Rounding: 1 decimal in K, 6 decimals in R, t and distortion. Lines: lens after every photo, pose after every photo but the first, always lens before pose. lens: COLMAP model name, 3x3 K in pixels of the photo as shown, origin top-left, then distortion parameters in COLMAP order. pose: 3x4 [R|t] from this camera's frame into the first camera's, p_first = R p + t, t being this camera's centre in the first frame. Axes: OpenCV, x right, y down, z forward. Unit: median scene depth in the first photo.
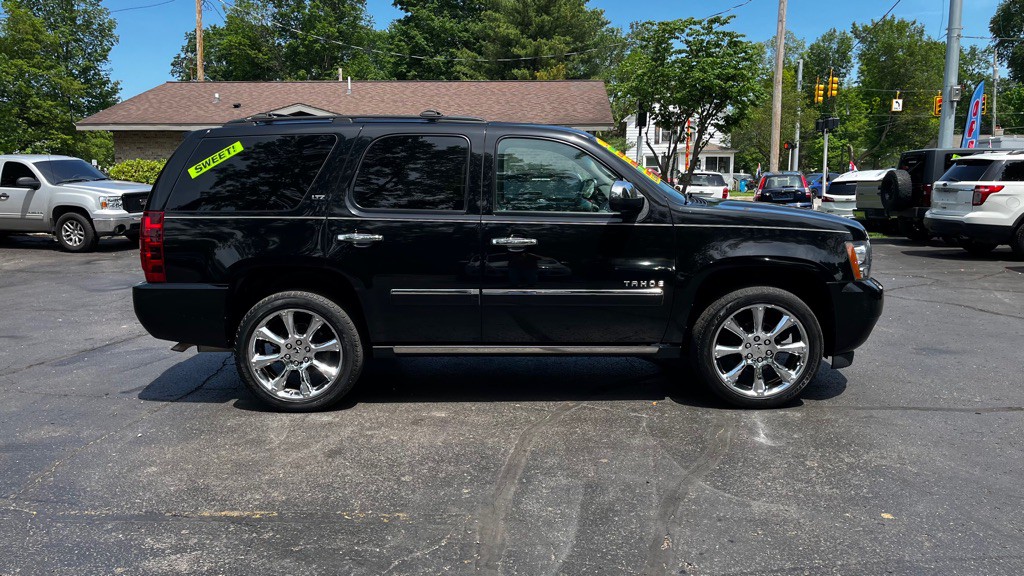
lens RADIAL K [[777.1, 0, 503.0], [0, 777.1, 283.9], [0, 0, 1]] dist [0.069466, -0.085754]
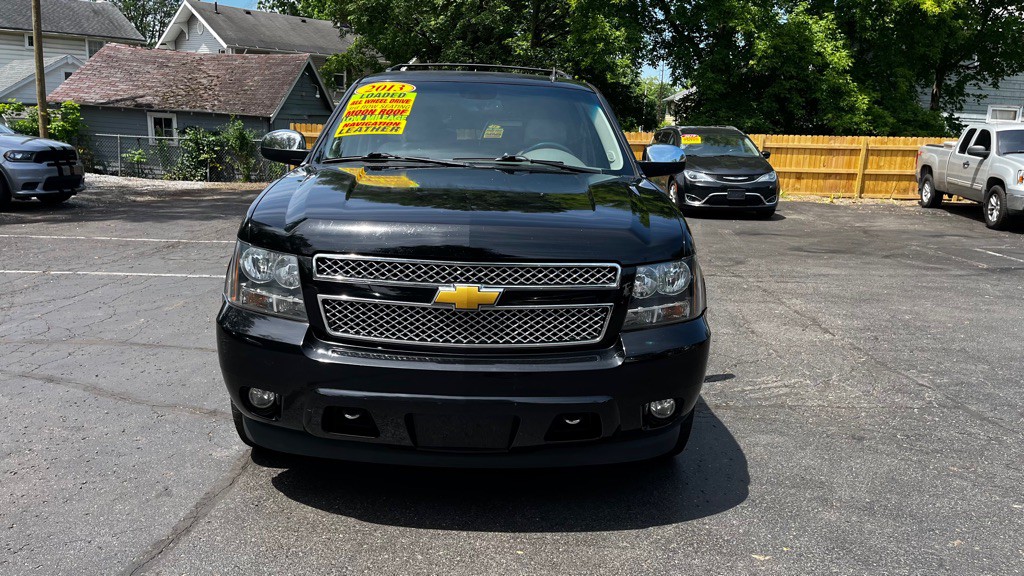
lens RADIAL K [[768.9, 0, 501.5], [0, 768.9, 288.7], [0, 0, 1]] dist [0.070469, -0.096908]
pose [[0.047757, 0.209482, -0.976645, 0.788899], [-0.170614, 0.965103, 0.198664, -0.128684], [0.984180, 0.157142, 0.081831, 0.875004]]
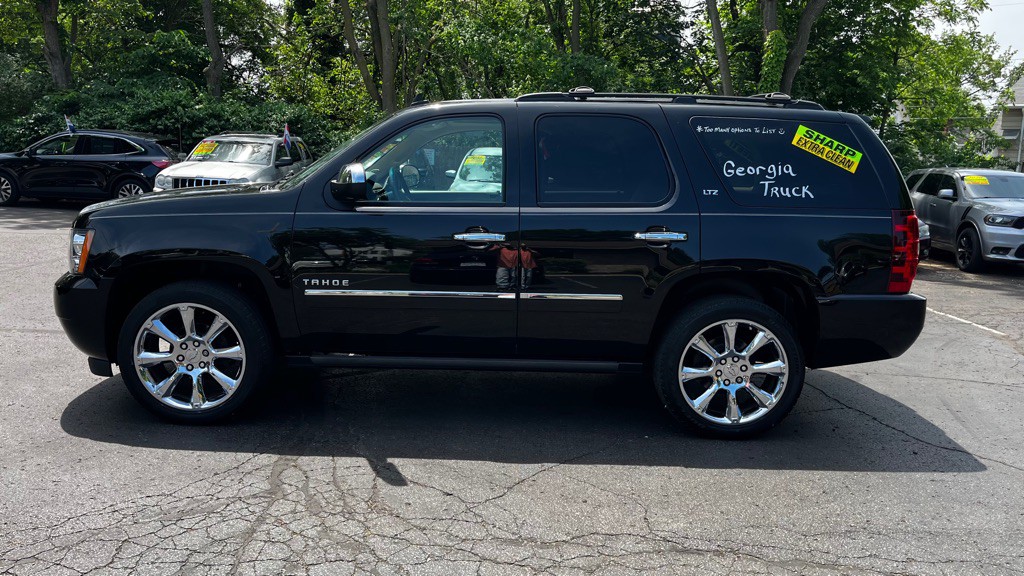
lens RADIAL K [[775.7, 0, 512.0], [0, 775.7, 288.0], [0, 0, 1]] dist [0.061720, -0.083764]
pose [[-0.999237, -0.014097, -0.036412, 0.016360], [-0.024021, 0.957132, 0.288655, -0.227564], [0.030782, 0.289309, -0.956741, 1.672258]]
